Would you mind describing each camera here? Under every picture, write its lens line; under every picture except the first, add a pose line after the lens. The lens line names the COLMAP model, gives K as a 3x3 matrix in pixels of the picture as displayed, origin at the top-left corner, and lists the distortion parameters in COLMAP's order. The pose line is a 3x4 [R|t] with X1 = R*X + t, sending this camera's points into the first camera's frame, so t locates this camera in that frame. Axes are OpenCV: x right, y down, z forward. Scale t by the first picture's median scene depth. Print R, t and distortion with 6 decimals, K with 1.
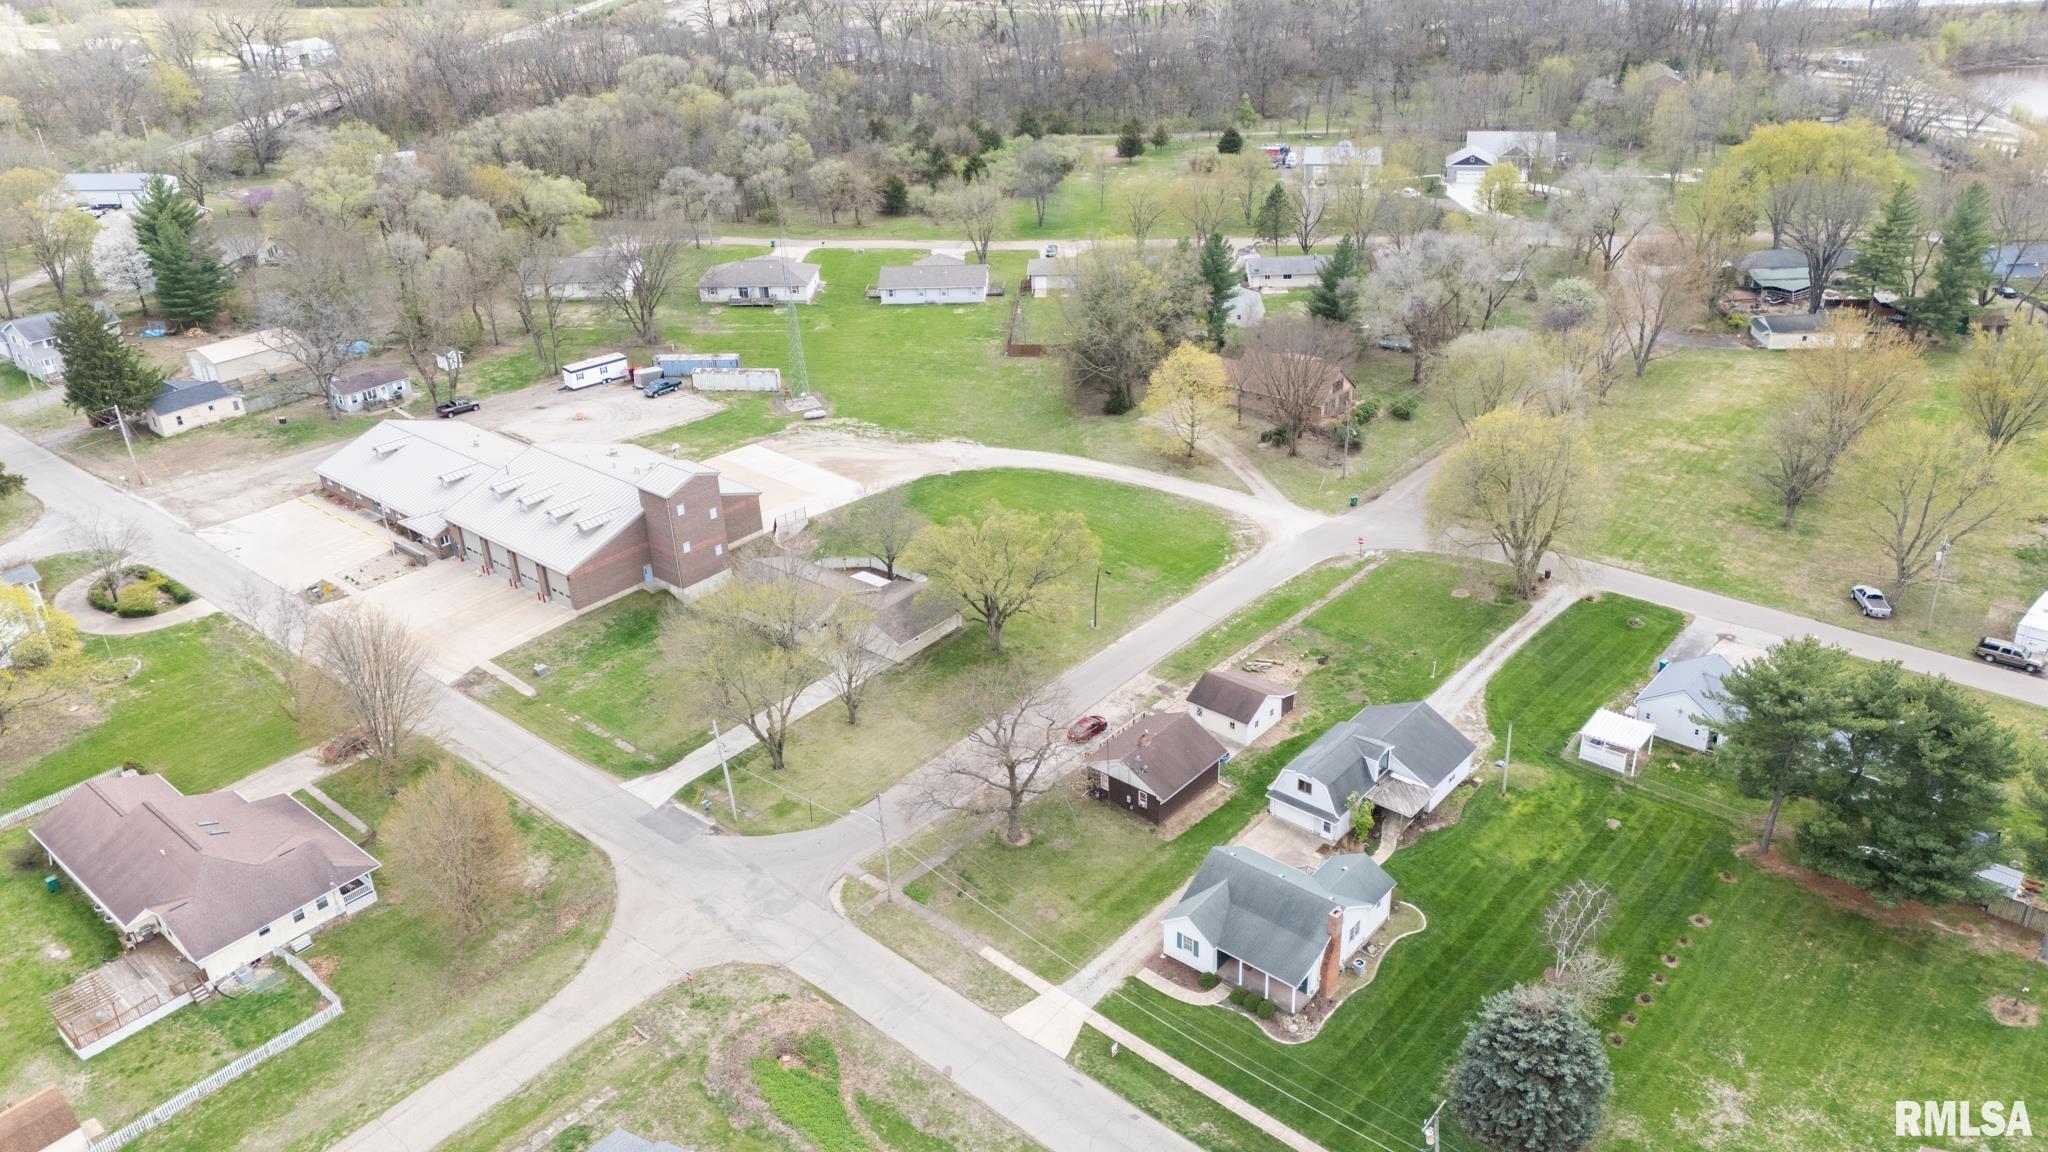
lens RADIAL K [[1479.2, 0, 1070.4], [0, 1479.2, 576.2], [0, 0, 1]] dist [0.094596, -0.103791]
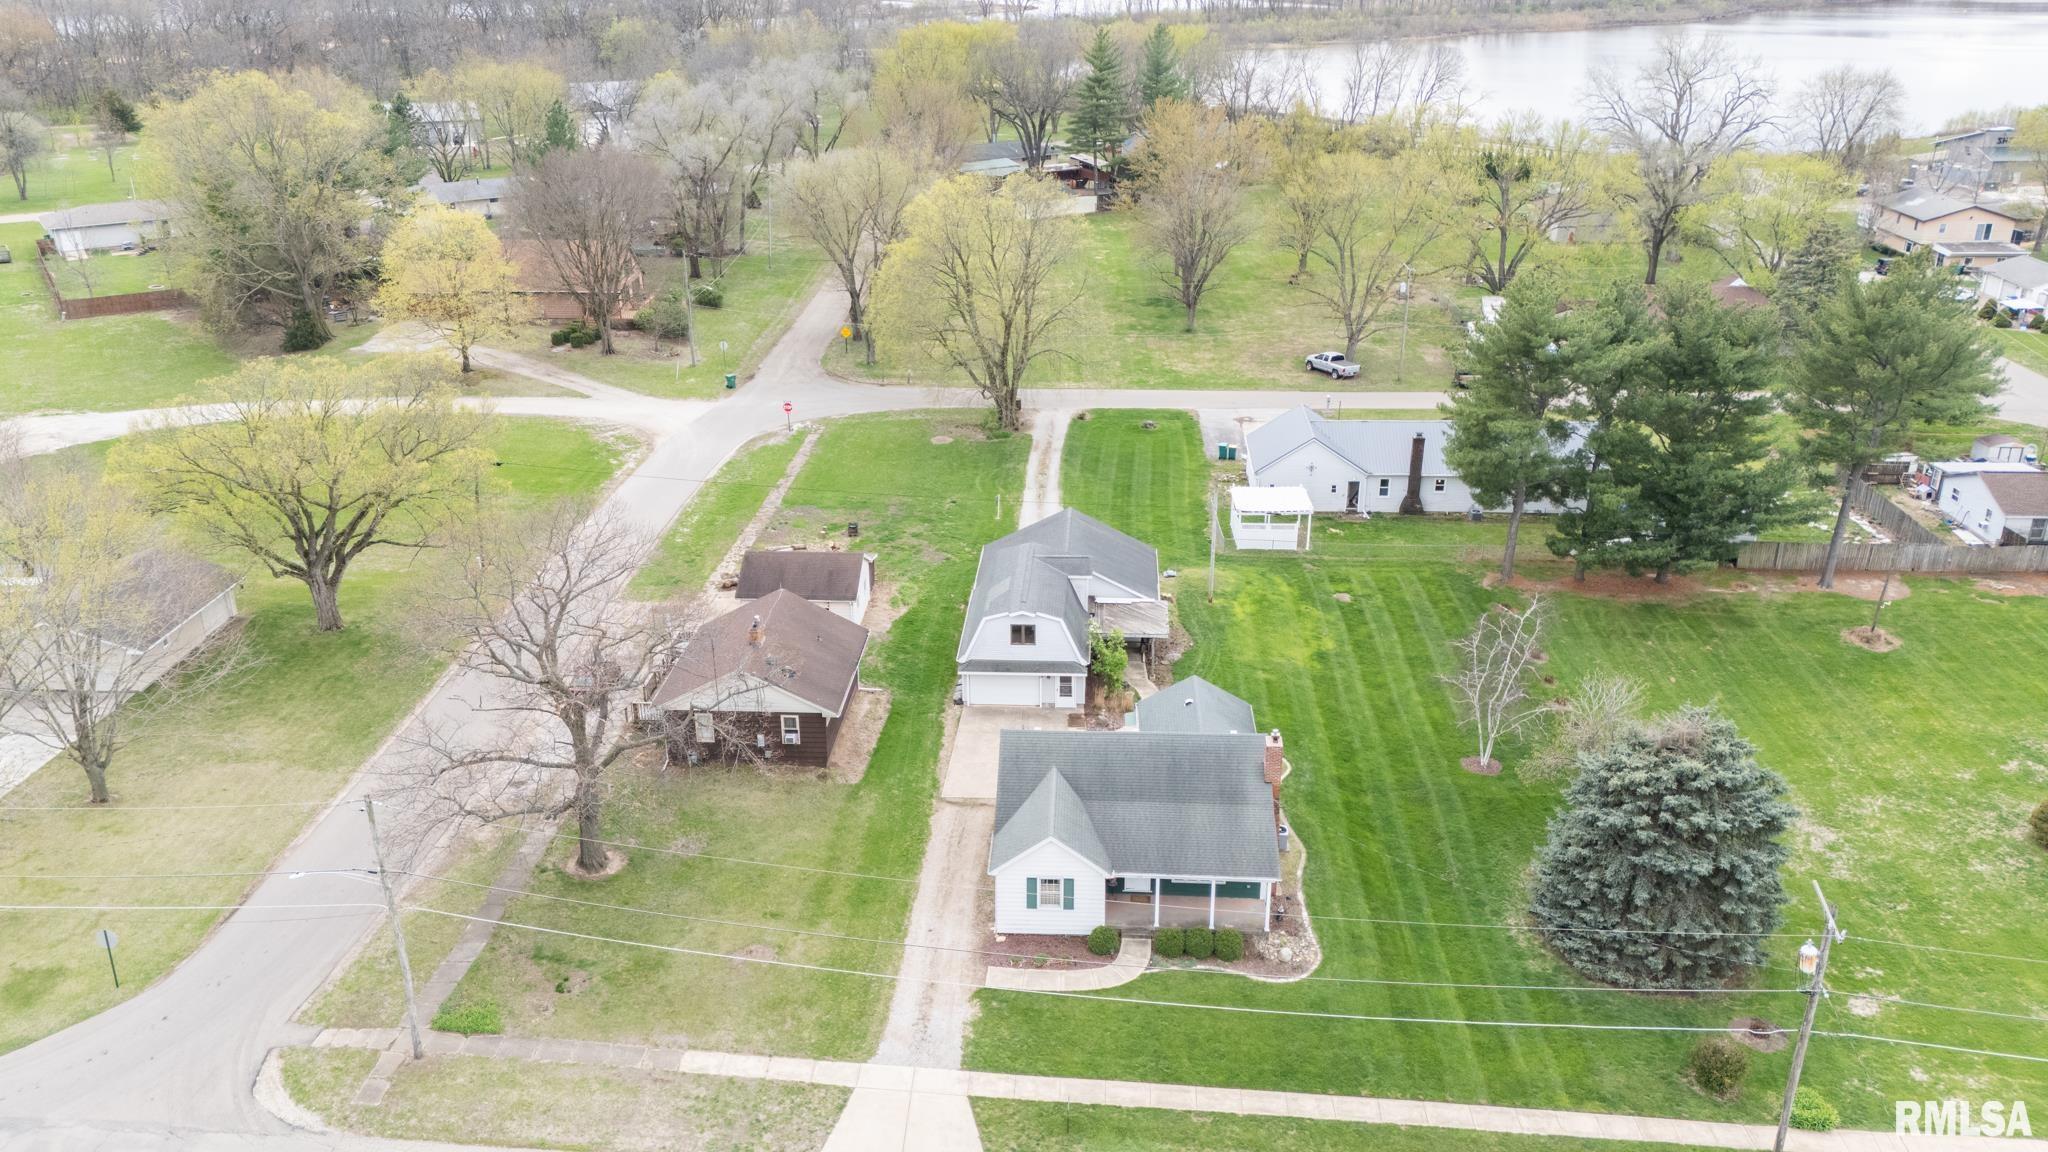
lens RADIAL K [[1509.2, 0, 1025.1], [0, 1509.2, 559.1], [0, 0, 1]] dist [0.119889, -0.154354]
pose [[0.807041, -0.207069, 0.552999, -0.172301], [0.254450, 0.967042, -0.009235, 0.108296], [-0.532861, 0.148163, 0.833131, 0.430461]]
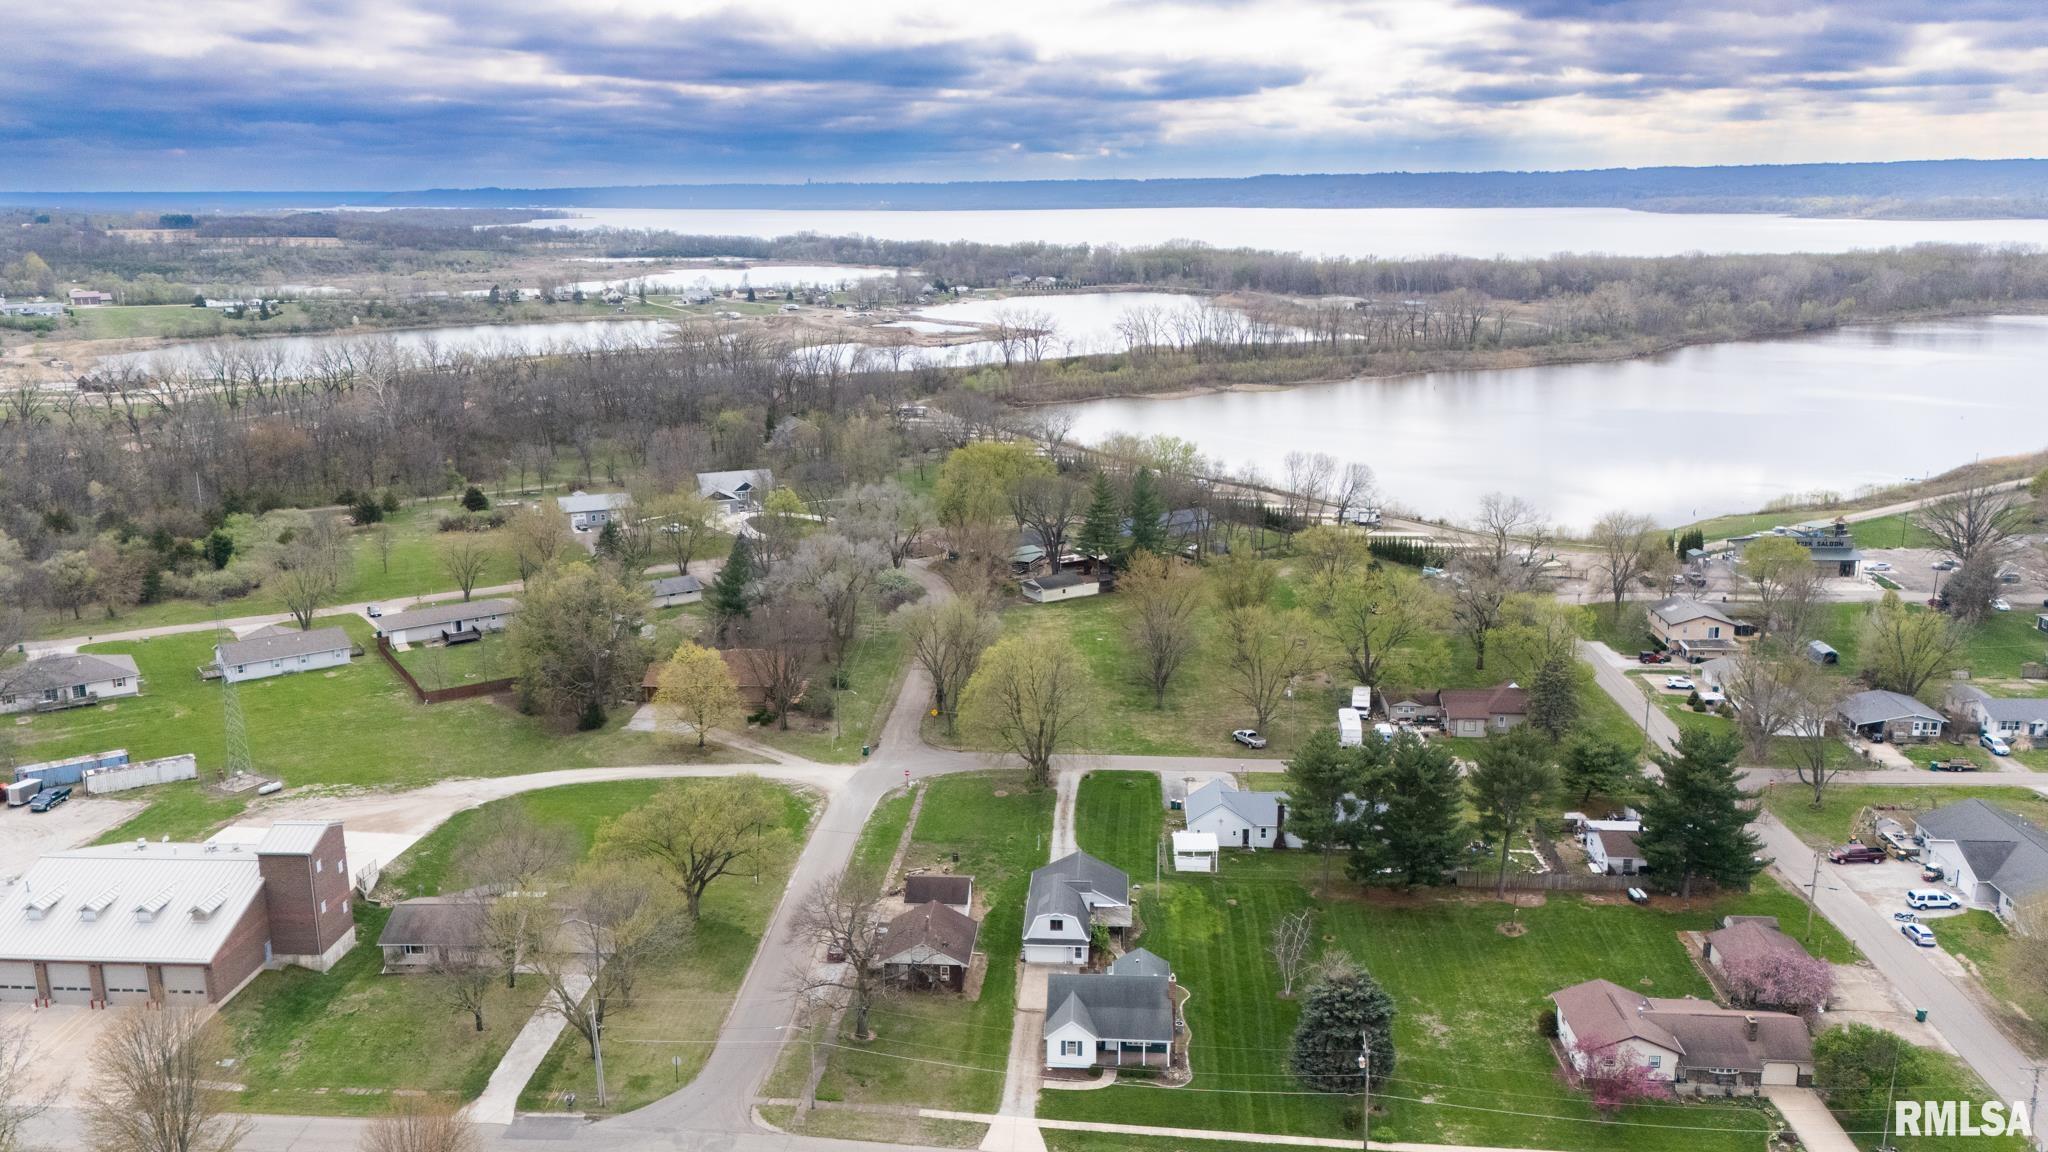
lens RADIAL K [[1519.8, 0, 1024.0], [0, 1519.8, 576.0], [0, 0, 1]] dist [0.114207, -0.153020]
pose [[0.812164, -0.116478, 0.571684, -0.516522], [0.250016, 0.954822, -0.160645, 0.057165], [-0.527145, 0.273400, 0.804593, -0.083174]]
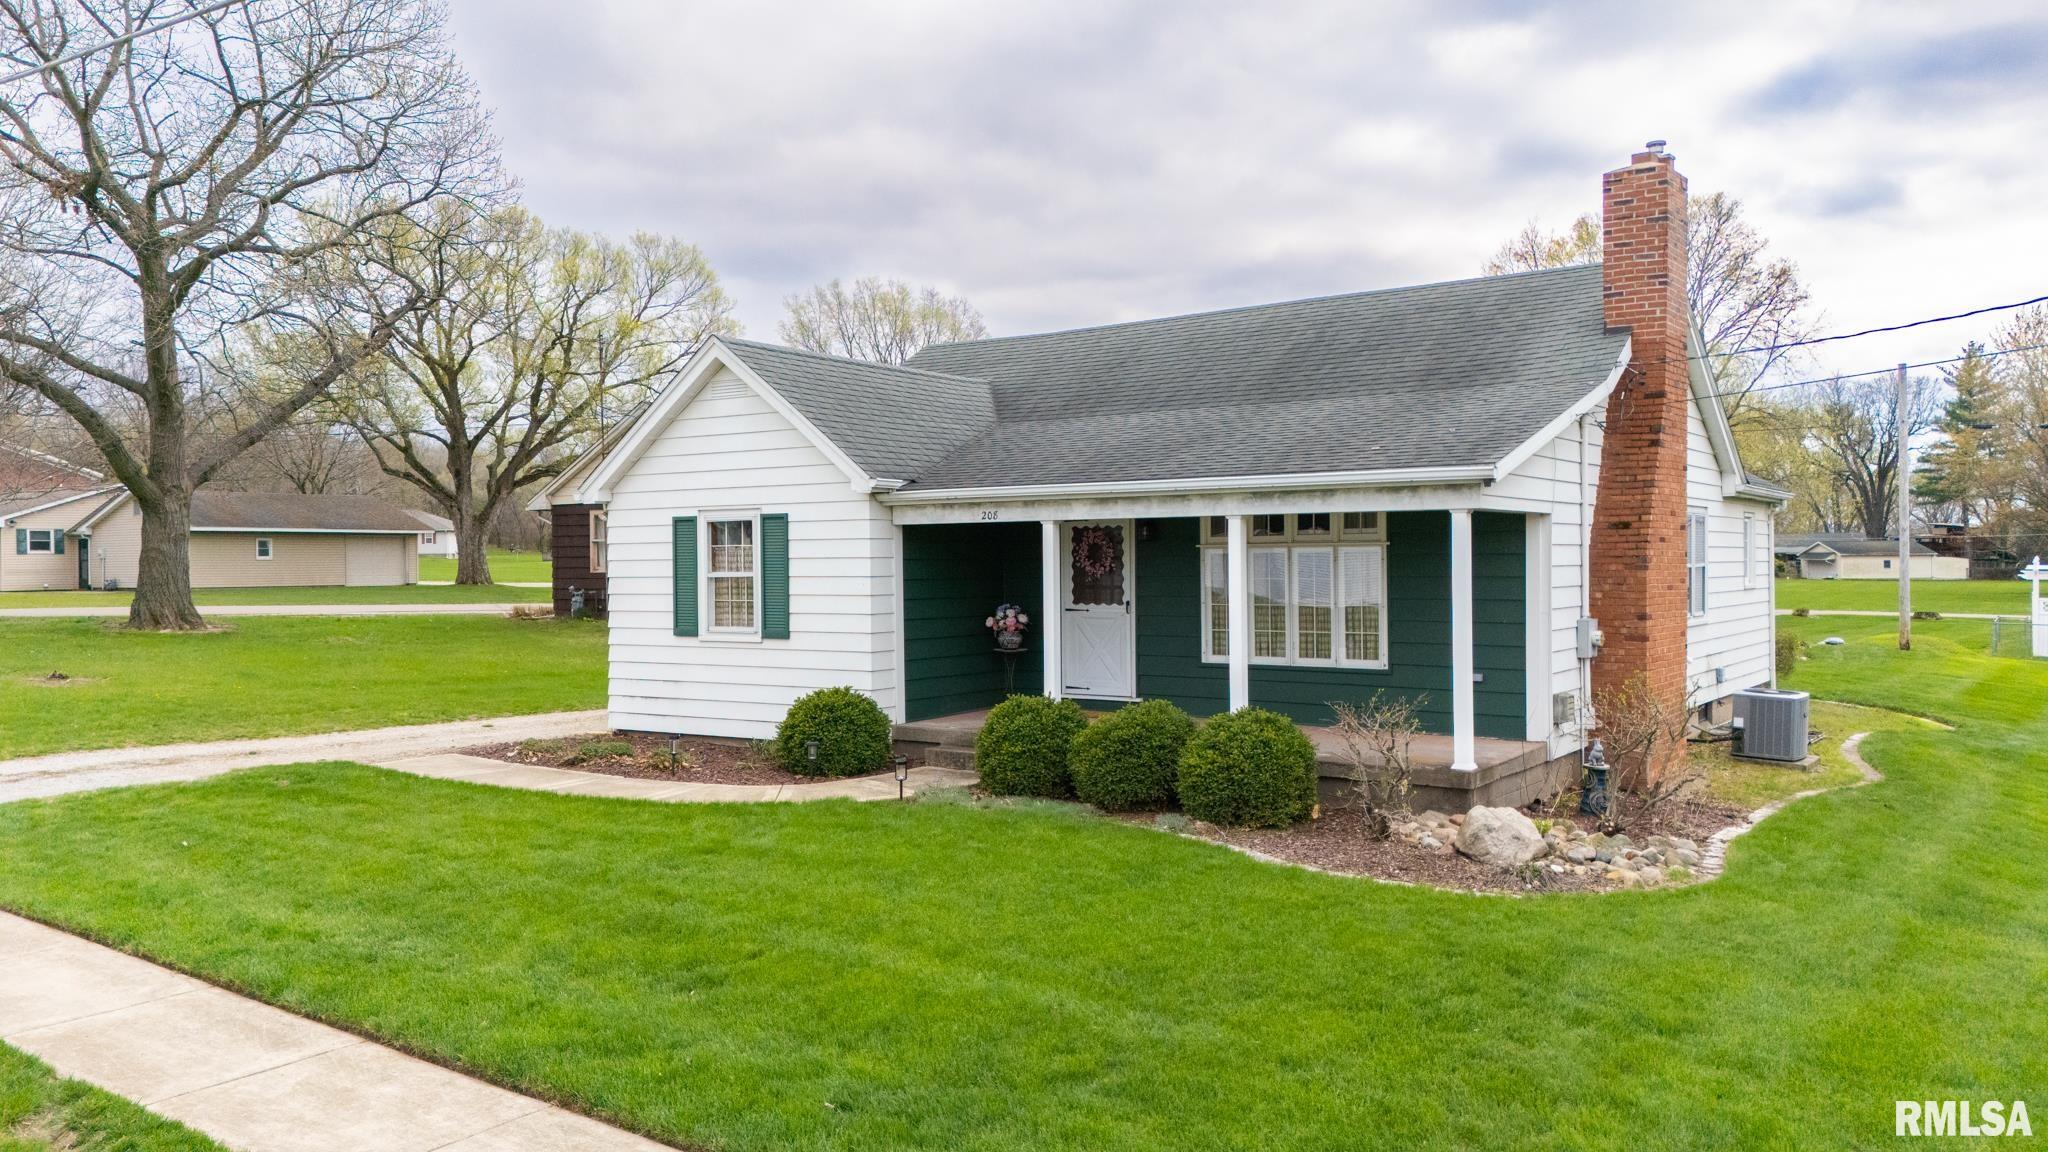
lens RADIAL K [[1519.8, 0, 1024.0], [0, 1519.8, 576.0], [0, 0, 1]] dist [0.114207, -0.153020]
pose [[0.998826, 0.009122, 0.047567, 0.084438], [0.012921, 0.896327, -0.443205, 0.263416], [-0.046678, 0.443299, 0.895157, 0.698168]]
